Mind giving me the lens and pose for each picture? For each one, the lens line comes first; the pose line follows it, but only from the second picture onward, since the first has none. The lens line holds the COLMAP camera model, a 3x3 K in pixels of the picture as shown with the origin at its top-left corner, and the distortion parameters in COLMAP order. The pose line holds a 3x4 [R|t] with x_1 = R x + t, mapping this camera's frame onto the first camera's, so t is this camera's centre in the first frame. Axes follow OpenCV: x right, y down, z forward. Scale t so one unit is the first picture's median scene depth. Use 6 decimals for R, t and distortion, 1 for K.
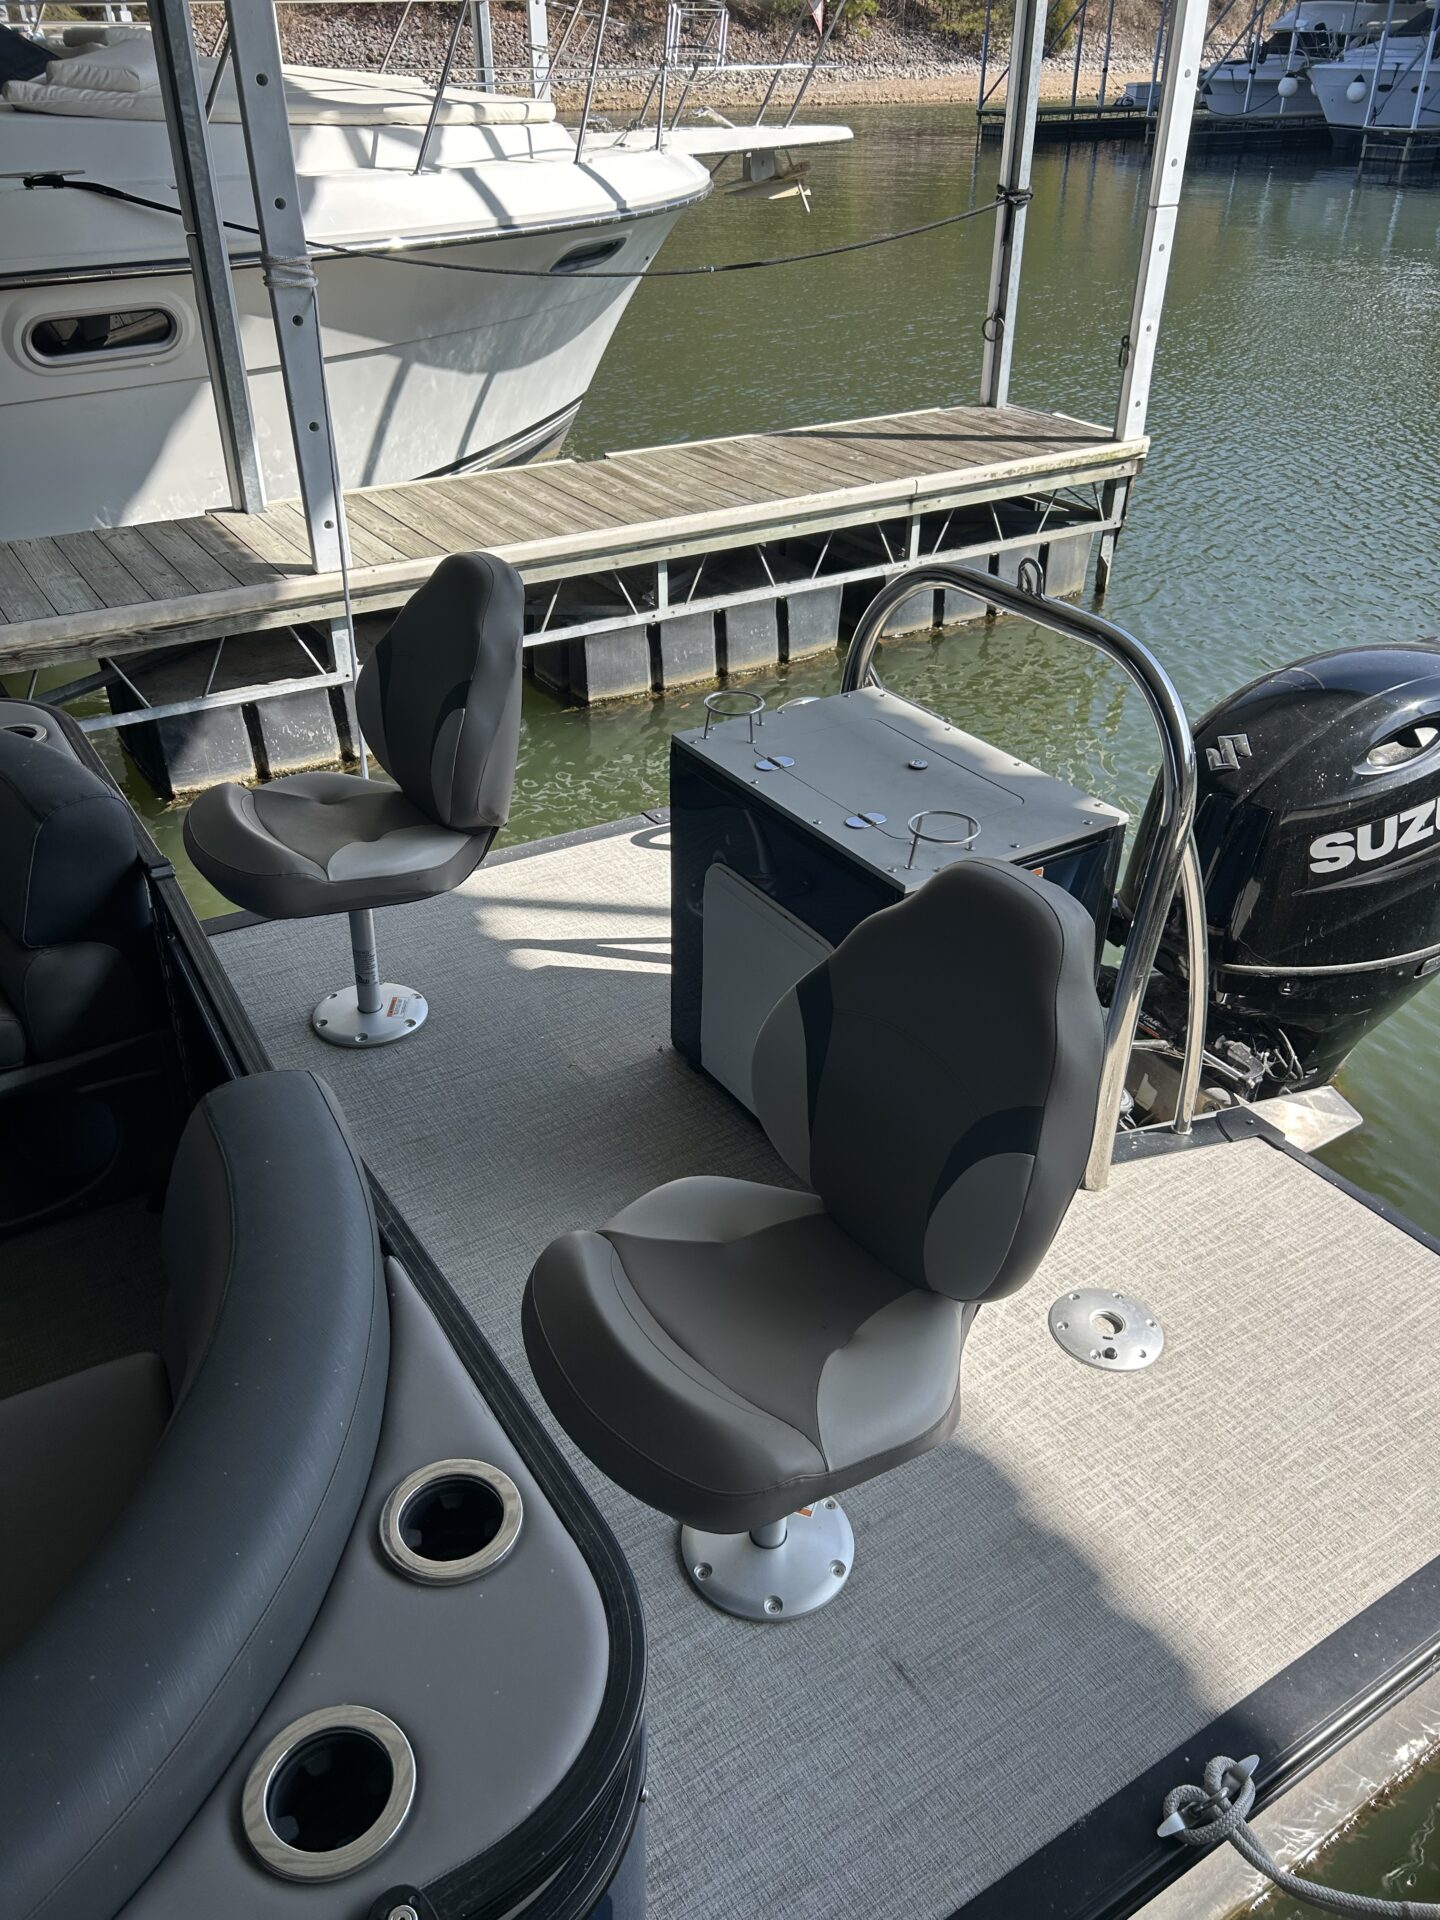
lens RADIAL K [[1411.1, 0, 720.0], [0, 1411.1, 960.0], [0, 0, 1]] dist [-0.003371, -0.003926]
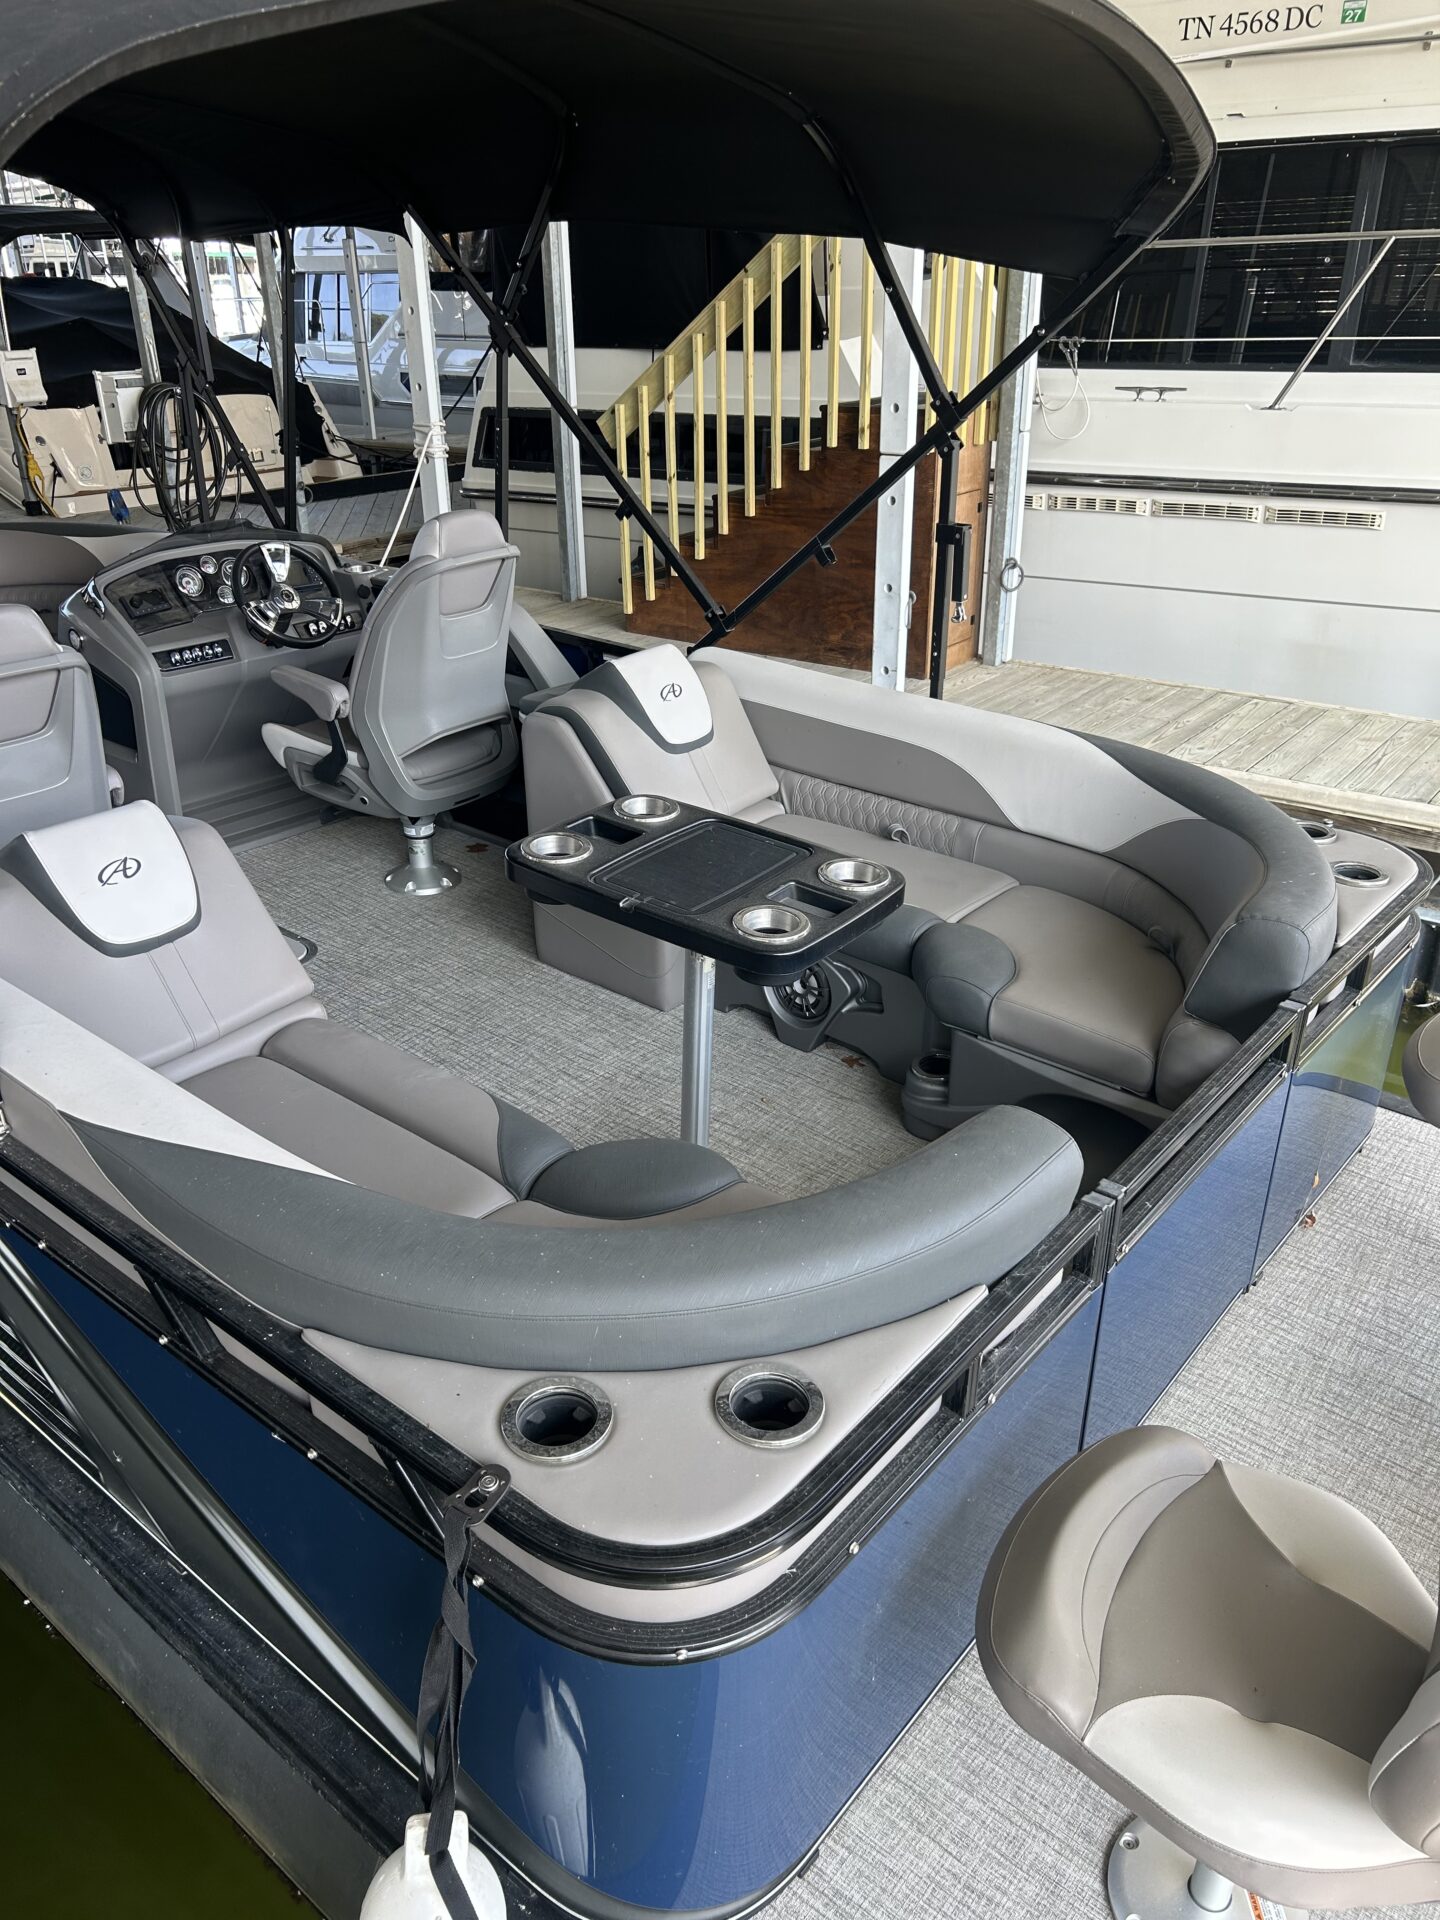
lens RADIAL K [[1411.1, 0, 720.0], [0, 1411.1, 960.0], [0, 0, 1]] dist [-0.003371, -0.003926]
pose [[0.322450, 0.411897, -0.852271, 0.554326], [-0.497564, 0.839698, 0.217571, -0.158552], [0.805267, 0.353904, 0.475706, 0.145363]]
